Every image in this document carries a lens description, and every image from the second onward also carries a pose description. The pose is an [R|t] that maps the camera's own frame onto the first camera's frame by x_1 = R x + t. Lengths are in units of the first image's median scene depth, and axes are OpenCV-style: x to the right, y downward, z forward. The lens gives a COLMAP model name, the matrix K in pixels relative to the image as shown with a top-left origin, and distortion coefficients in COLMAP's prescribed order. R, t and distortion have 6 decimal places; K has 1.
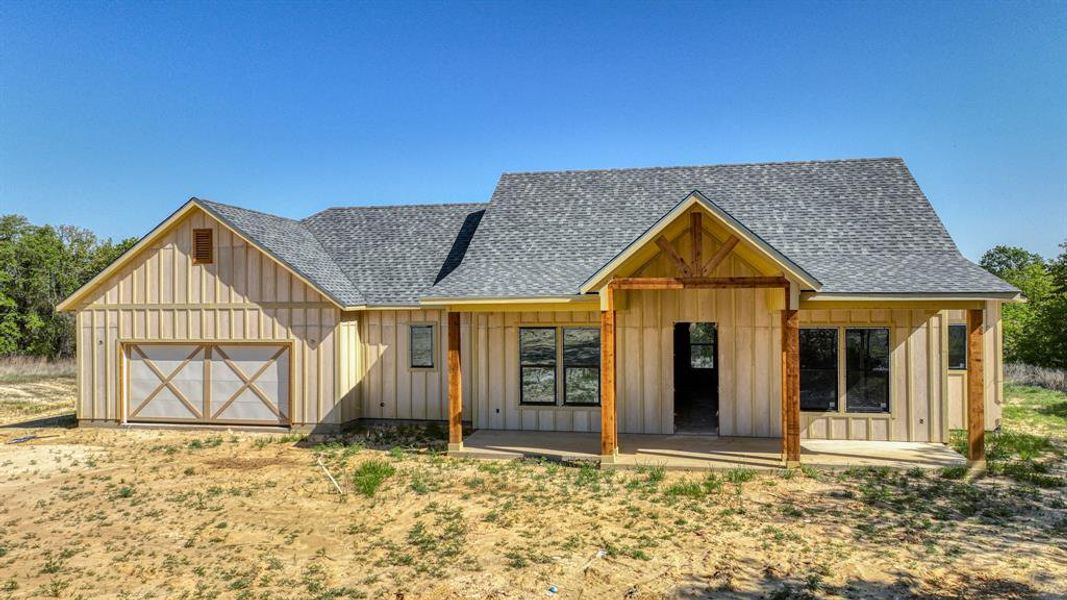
lens RADIAL K [[749.9, 0, 530.0], [0, 749.9, 298.2], [0, 0, 1]] dist [0.003548, 0.011504]
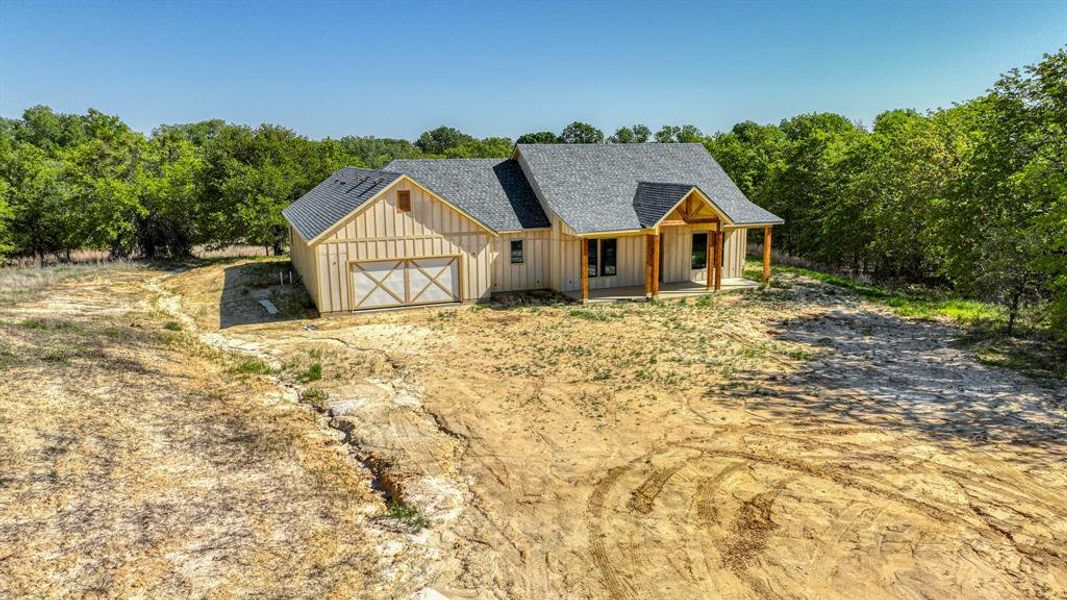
lens RADIAL K [[749.9, 0, 533.3], [0, 749.9, 298.3], [0, 0, 1]] dist [0.003548, 0.011504]
pose [[0.838549, -0.108107, 0.533992, -1.107493], [-0.001213, 0.979743, 0.200255, -0.191762], [-0.544824, -0.168571, 0.821432, -0.553643]]
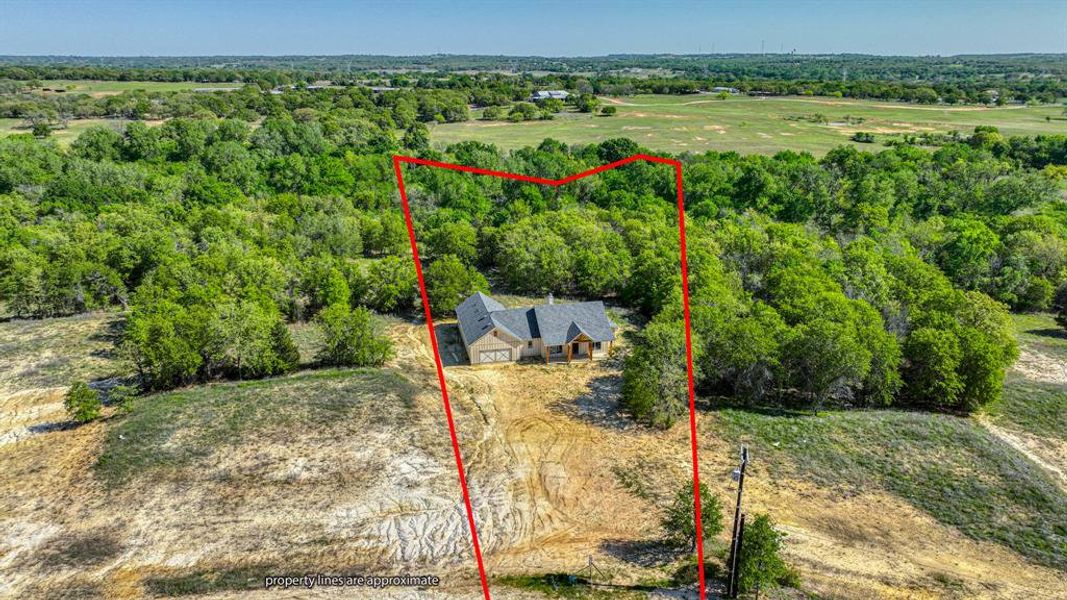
lens RADIAL K [[749.9, 0, 536.7], [0, 749.9, 300.5], [0, 0, 1]] dist [0.003548, 0.011504]
pose [[0.913361, -0.121291, 0.388665, -2.360832], [-0.010356, 0.947367, 0.319983, -2.165620], [-0.407019, -0.296285, 0.864031, -4.043112]]
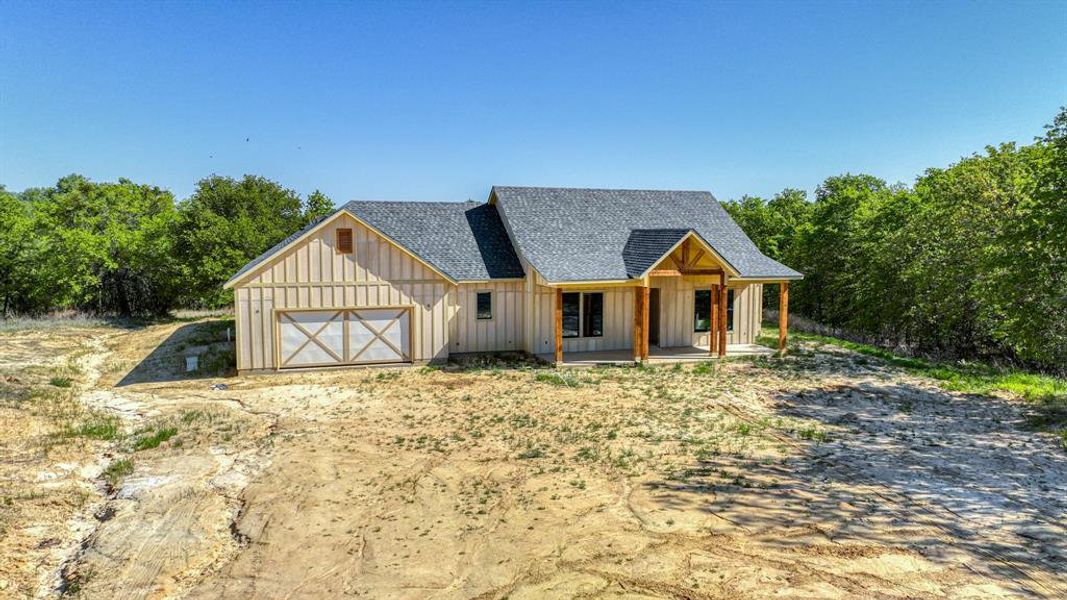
lens RADIAL K [[749.9, 0, 533.2], [0, 749.9, 301.4], [0, 0, 1]] dist [0.003548, 0.011504]
pose [[0.866310, -0.037546, 0.498094, -0.837276], [-0.013774, 0.994996, 0.098957, -0.100912], [-0.499317, -0.092588, 0.861458, -0.401349]]
